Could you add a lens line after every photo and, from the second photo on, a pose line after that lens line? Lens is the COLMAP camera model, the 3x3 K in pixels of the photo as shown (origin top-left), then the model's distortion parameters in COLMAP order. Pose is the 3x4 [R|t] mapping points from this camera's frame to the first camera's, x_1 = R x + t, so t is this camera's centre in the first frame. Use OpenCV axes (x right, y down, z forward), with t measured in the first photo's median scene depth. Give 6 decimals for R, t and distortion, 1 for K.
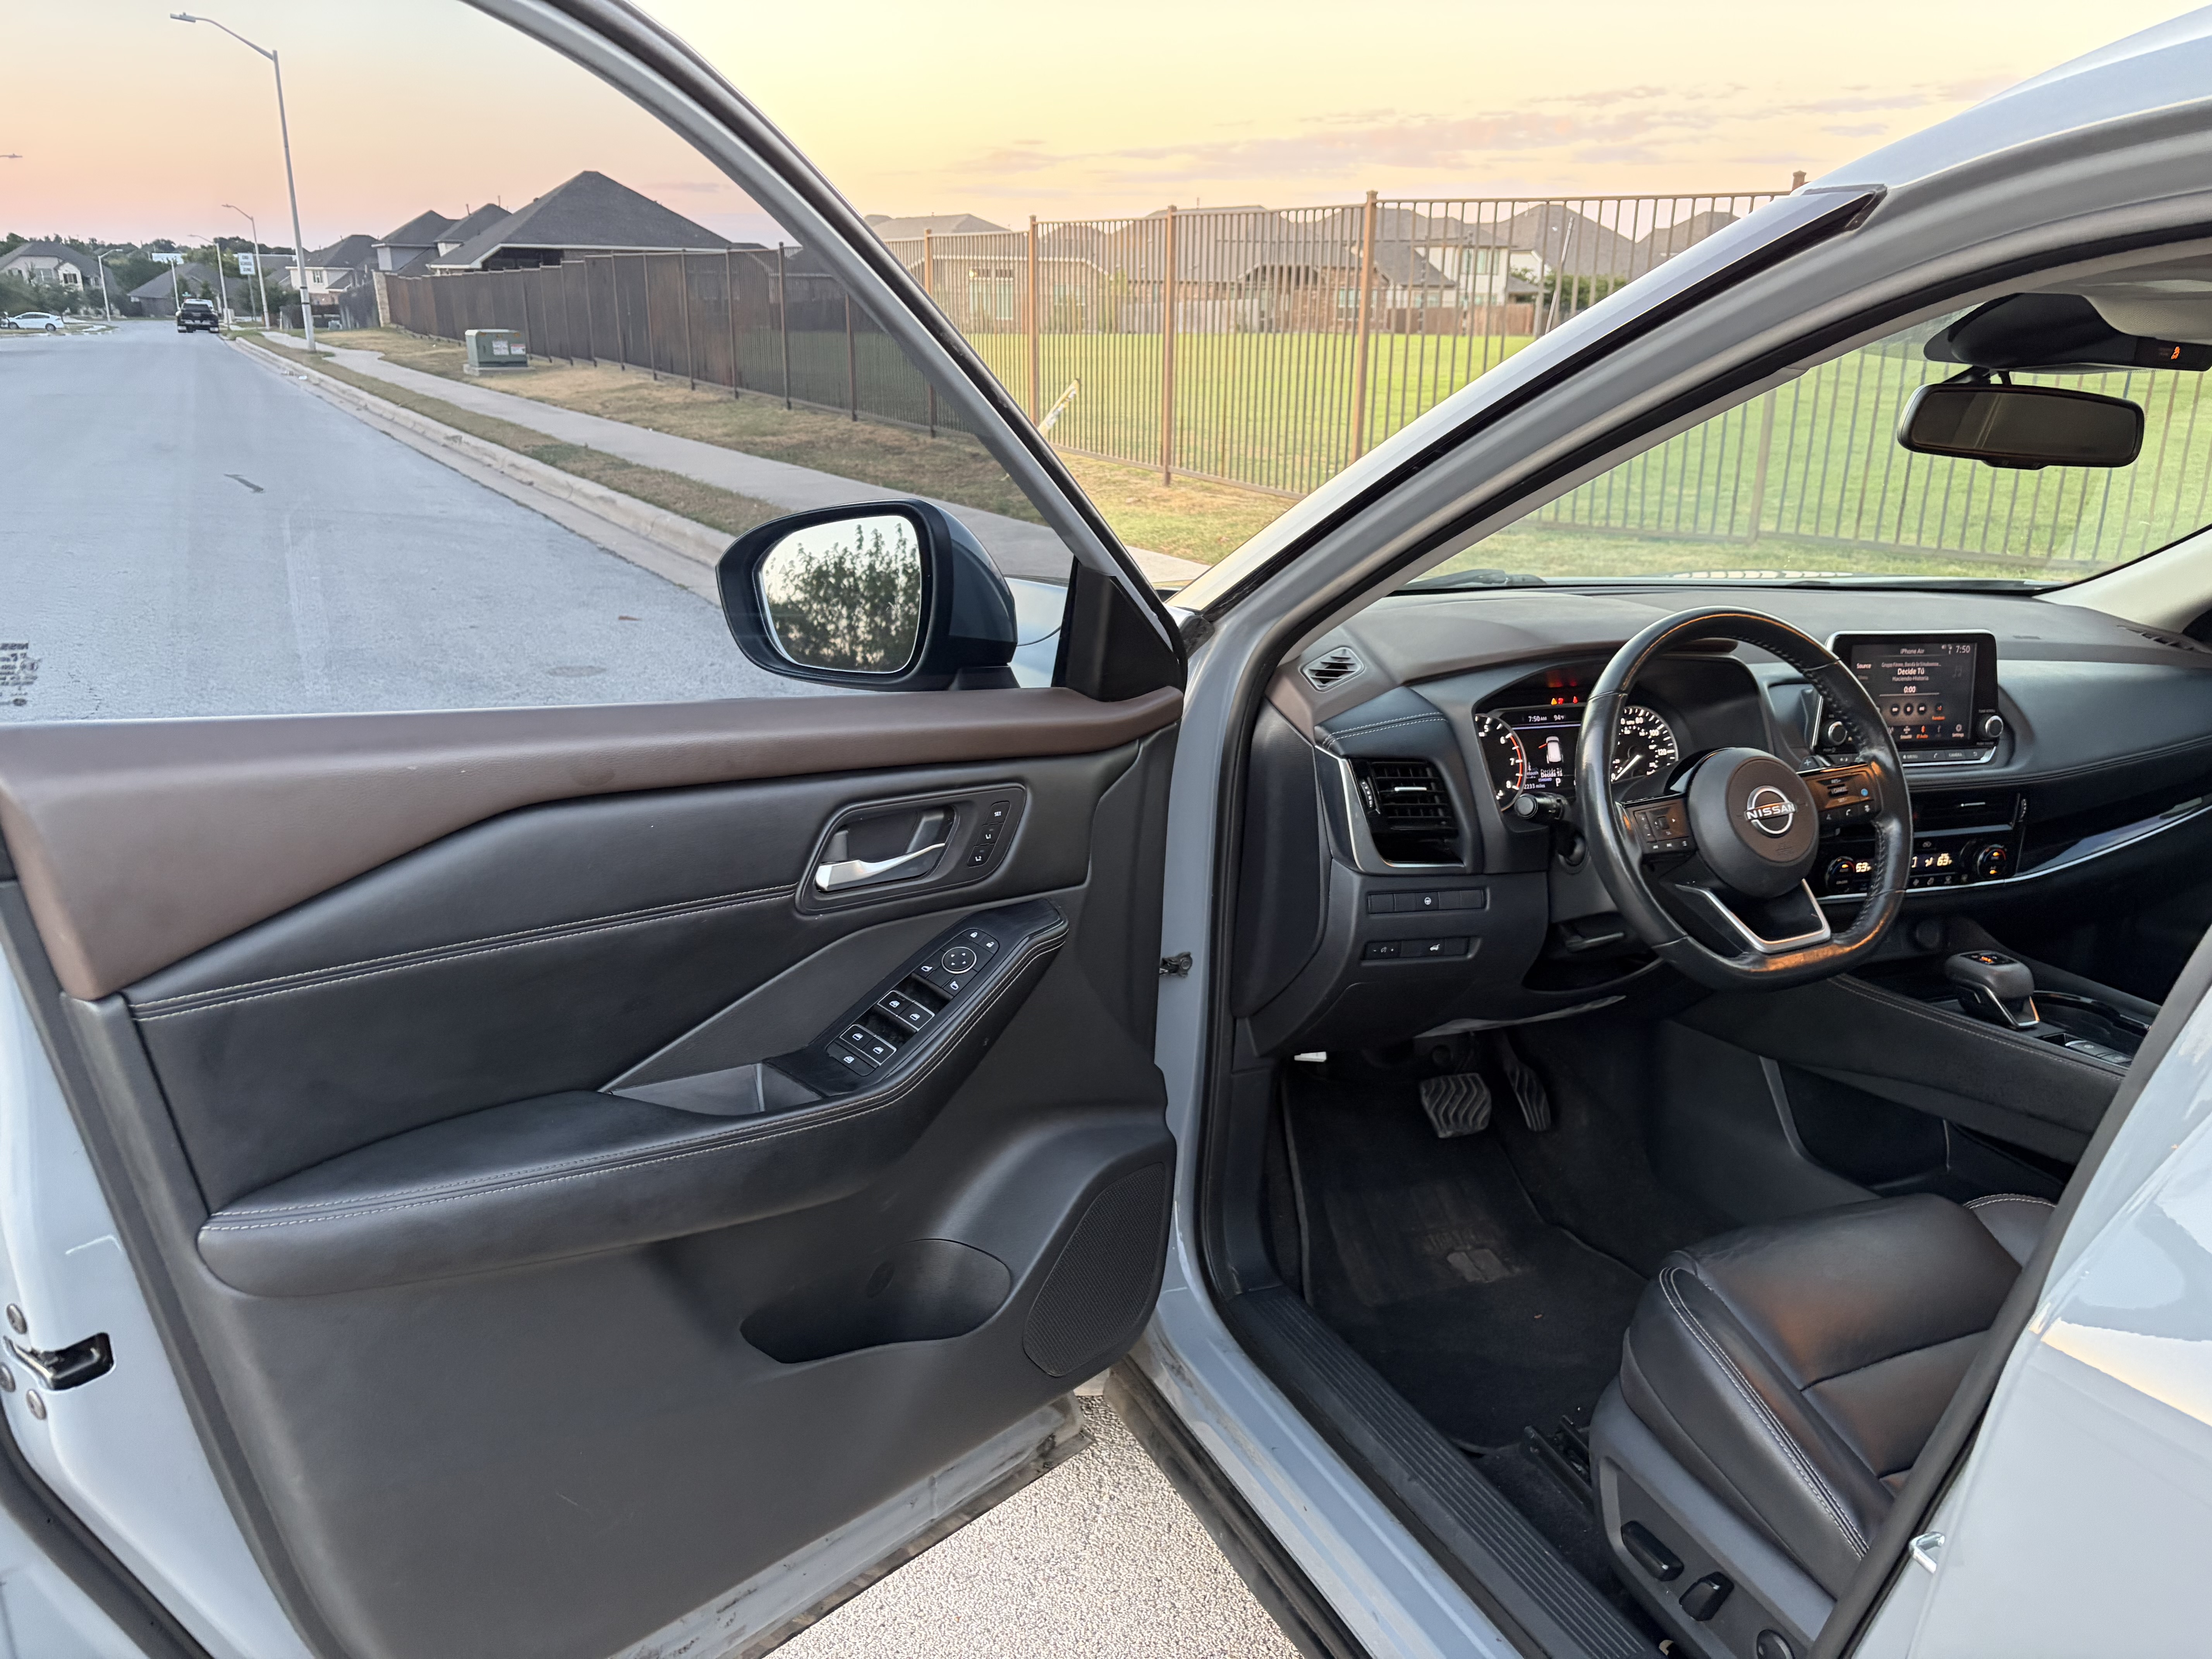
lens RADIAL K [[1675.3, 0, 1123.3], [0, 1675.3, 831.9], [0, 0, 1]] dist [0.042250, -0.050534]
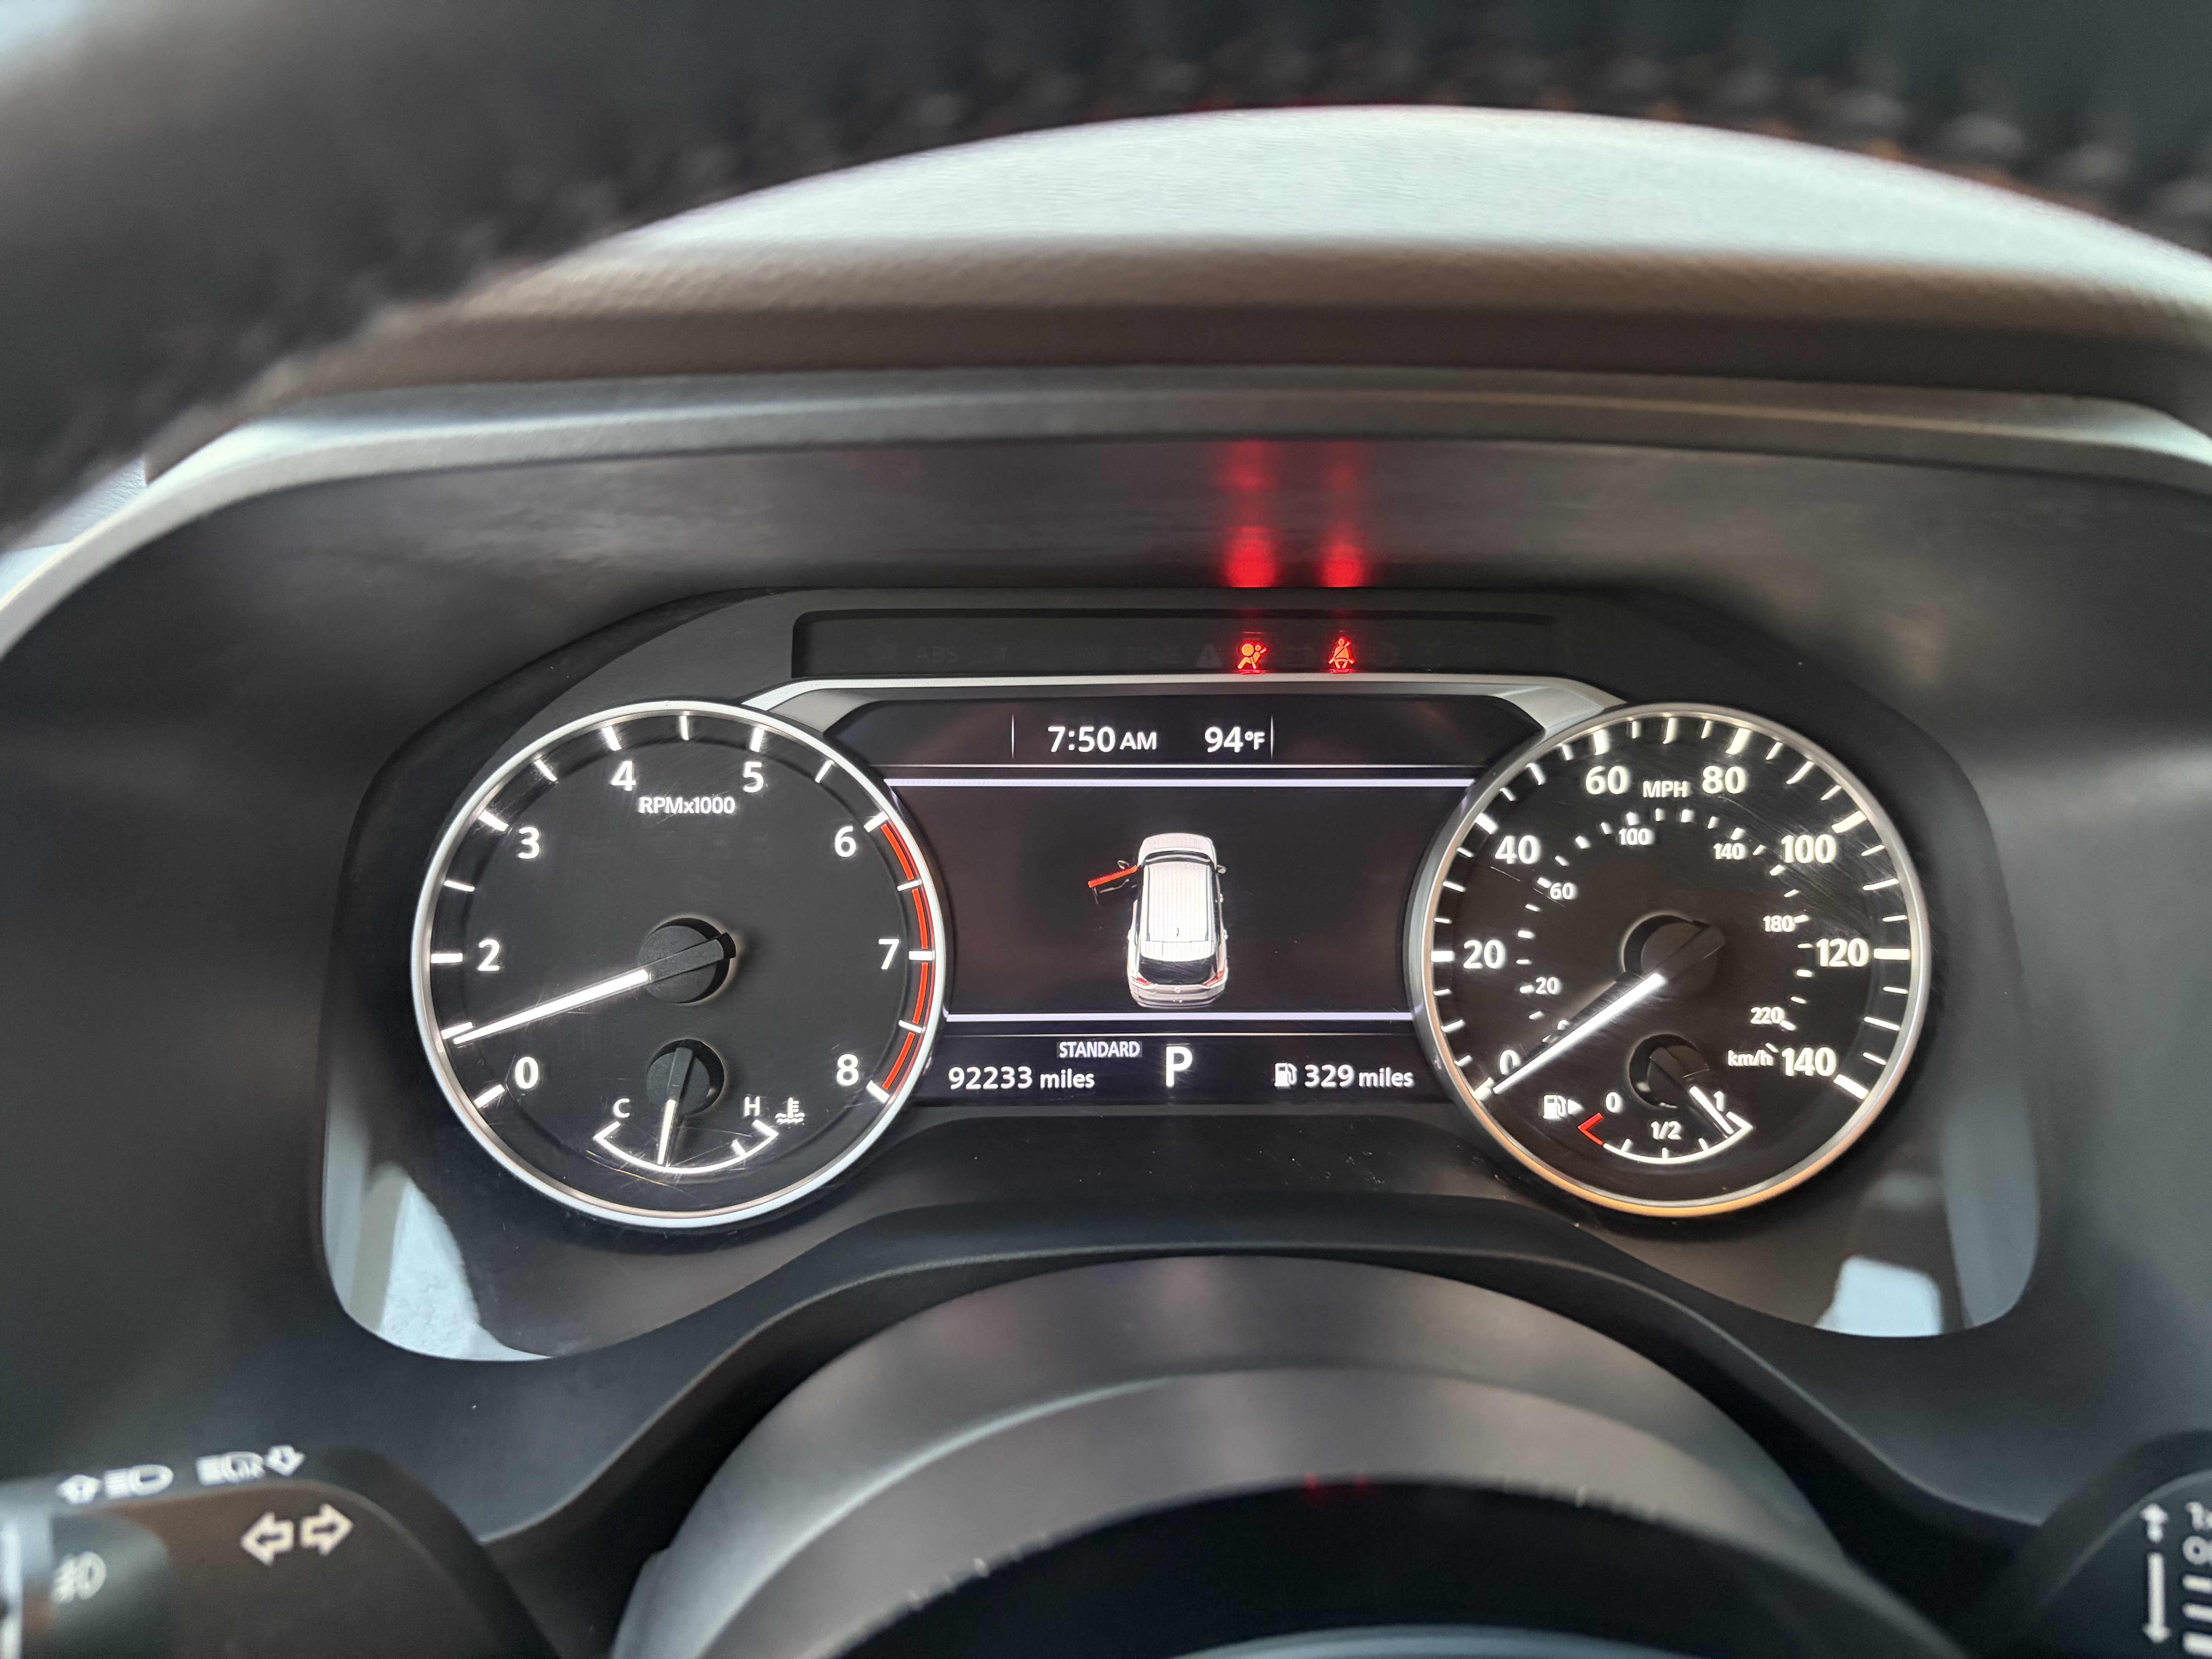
lens RADIAL K [[1675.3, 0, 1113.0], [0, 1675.3, 835.2], [0, 0, 1]] dist [0.042250, -0.050534]
pose [[0.924727, 0.116860, -0.362248, 0.273044], [-0.072181, 0.988274, 0.134554, -0.070359], [0.373724, -0.098279, 0.922318, 0.696229]]
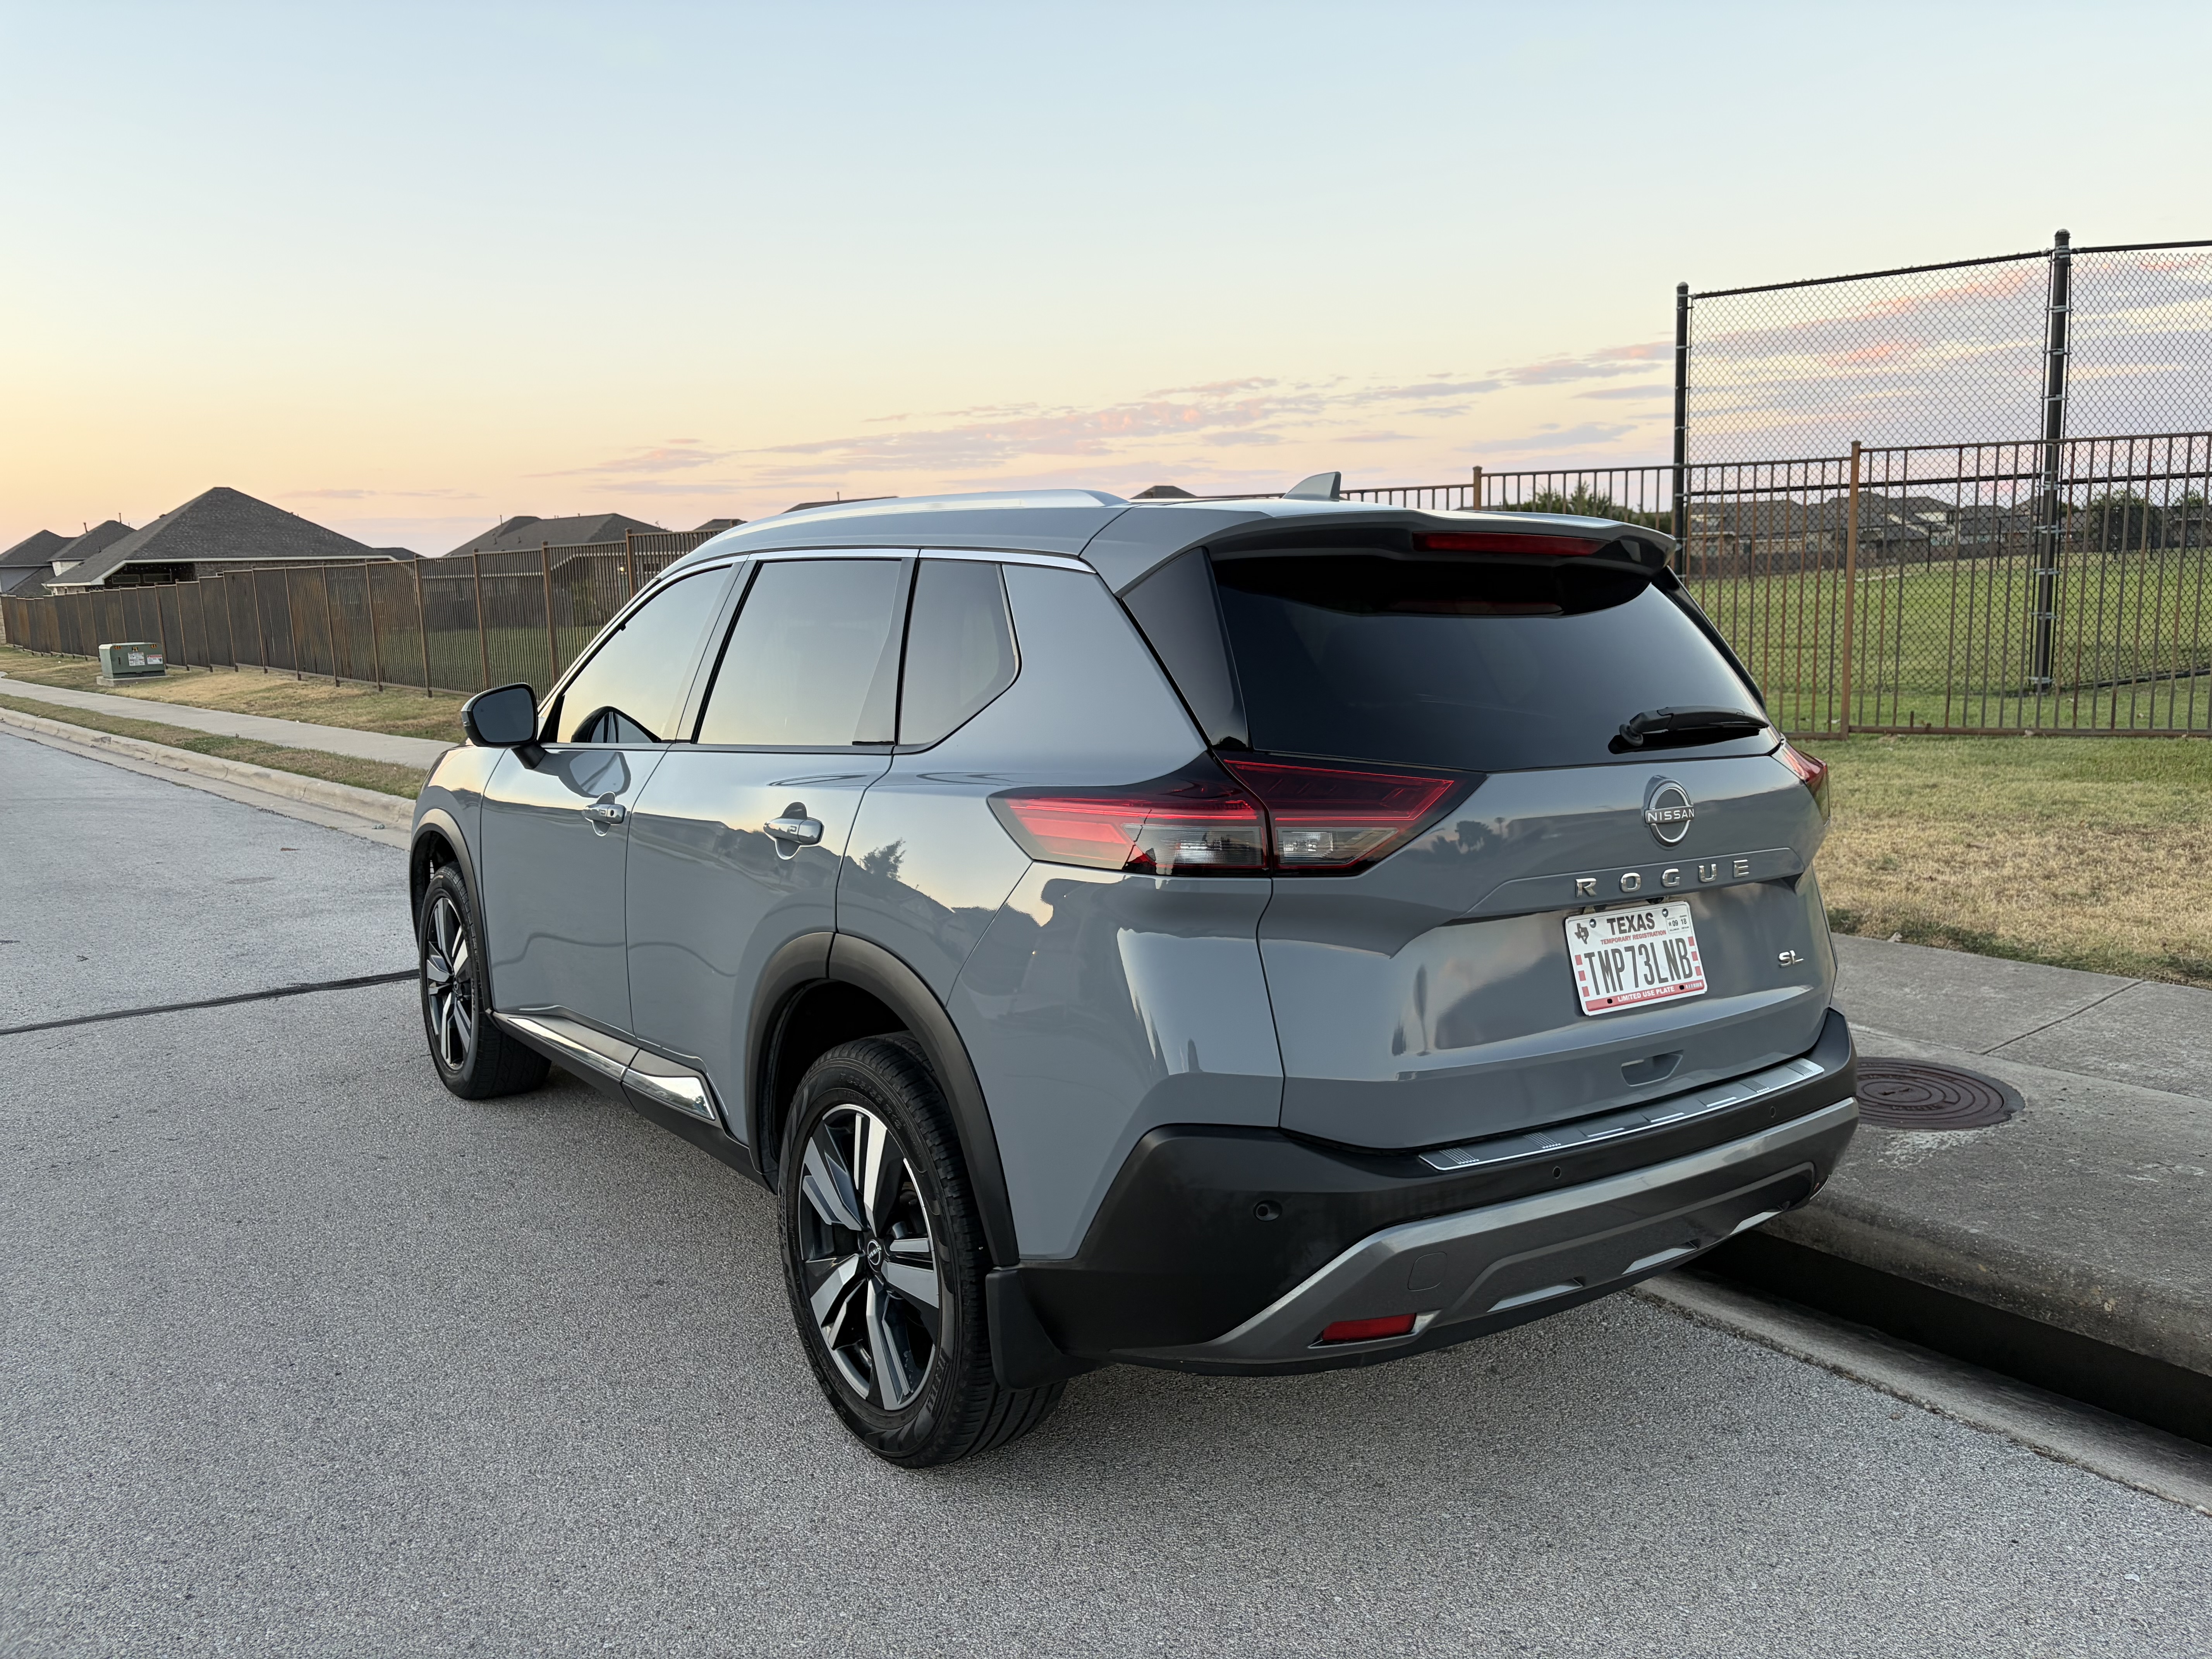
lens RADIAL K [[1675.3, 0, 1123.6], [0, 1675.3, 822.6], [0, 0, 1]] dist [0.042250, -0.050534]
pose [[0.980058, -0.071609, 0.185358, 0.363936], [0.100435, 0.983400, -0.151123, 0.426859], [-0.171459, 0.166726, 0.970981, -1.394065]]
